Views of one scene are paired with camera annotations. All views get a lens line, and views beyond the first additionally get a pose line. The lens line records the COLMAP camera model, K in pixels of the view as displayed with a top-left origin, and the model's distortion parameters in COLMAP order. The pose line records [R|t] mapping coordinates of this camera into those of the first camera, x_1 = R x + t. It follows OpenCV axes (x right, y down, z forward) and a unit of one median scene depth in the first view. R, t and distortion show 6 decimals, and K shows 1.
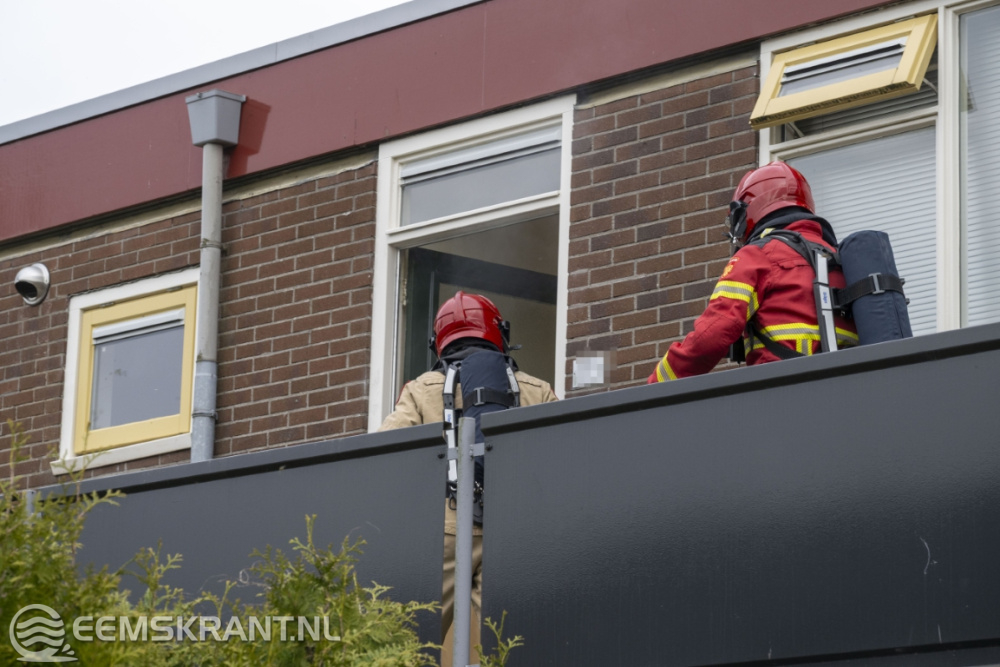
lens RADIAL K [[2620.2, 0, 500.0], [0, 2620.2, 333.5], [0, 0, 1]] dist [0.021491, 0.738855]
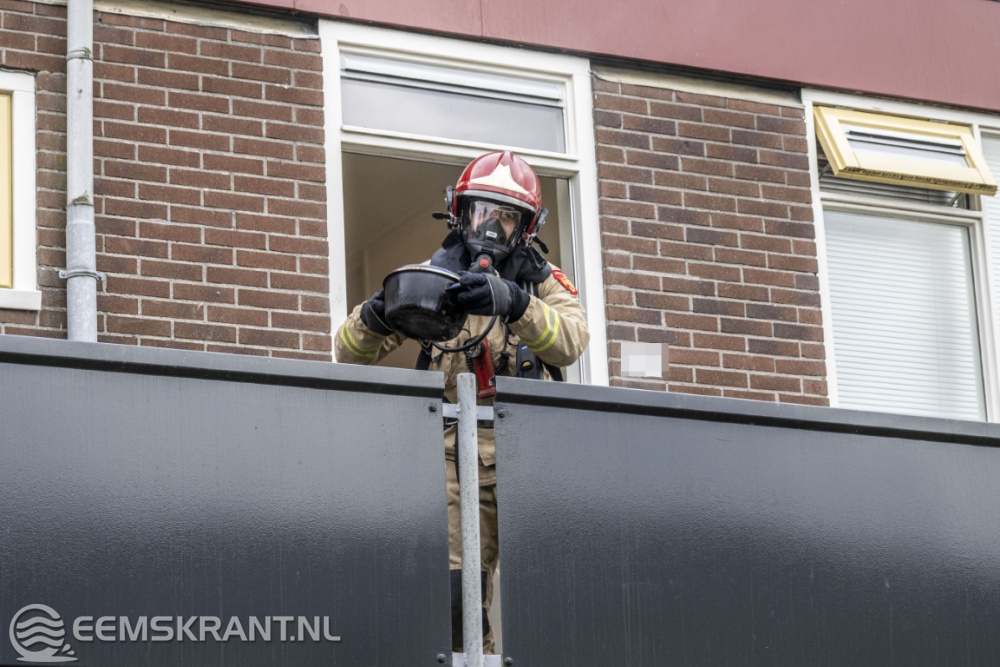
lens RADIAL K [[2559.8, 0, 500.0], [0, 2559.8, 333.5], [0, 0, 1]] dist [0.023620, 0.327257]
pose [[0.449552, 0.219033, 0.865984, -0.720241], [-0.197853, 0.969806, -0.142583, 0.133481], [-0.871067, -0.107239, 0.479314, 0.551313]]
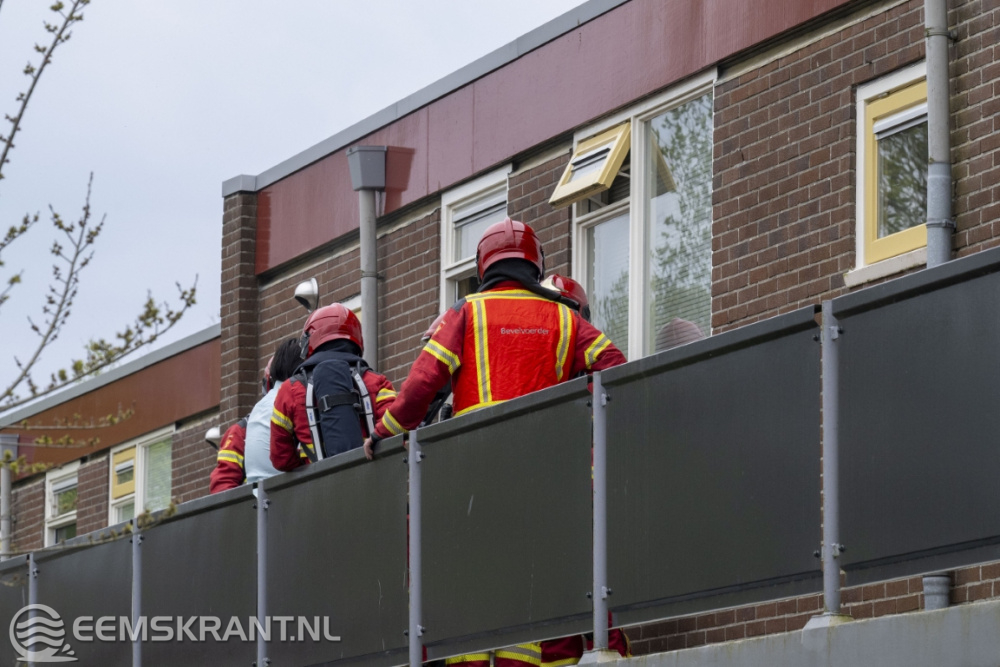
lens RADIAL K [[4308.2, 0, 500.0], [0, 4308.2, 333.5], [0, 0, 1]] dist [0.111960, 0.613662]
pose [[0.867857, -0.096753, -0.487302, 0.976214], [0.161553, 0.982506, 0.092641, -0.194058], [0.469814, -0.159125, 0.868306, -0.774238]]
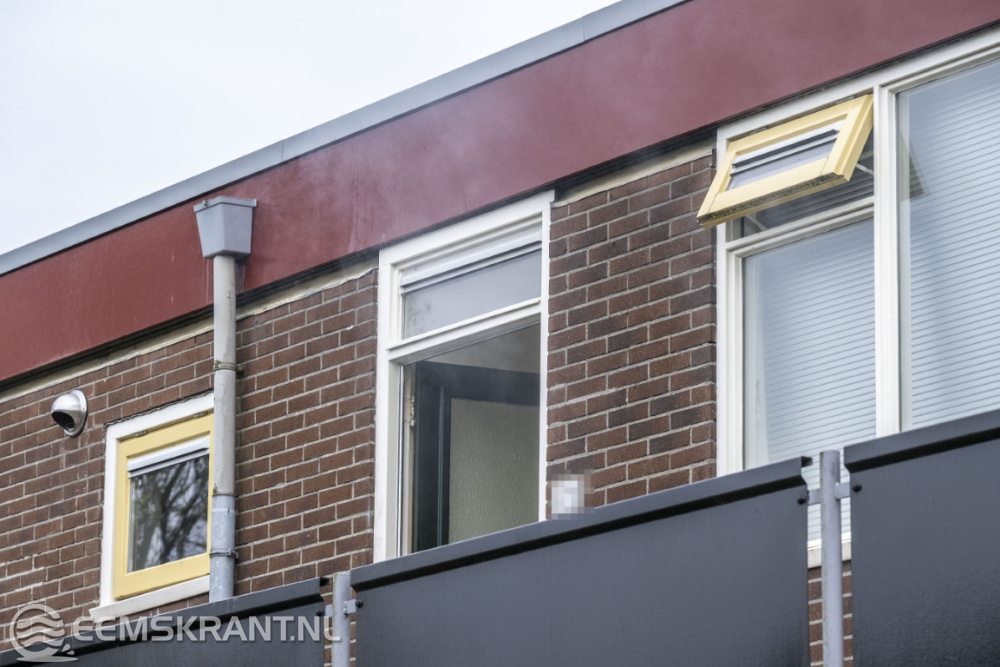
lens RADIAL K [[3435.4, 0, 500.0], [0, 3435.4, 333.5], [0, 0, 1]] dist [0.051377, -0.621959]
pose [[0.980889, -0.071842, -0.180821, 0.213265], [0.073217, 0.997316, 0.000928, -0.041635], [0.180269, -0.014150, 0.983516, -0.175639]]
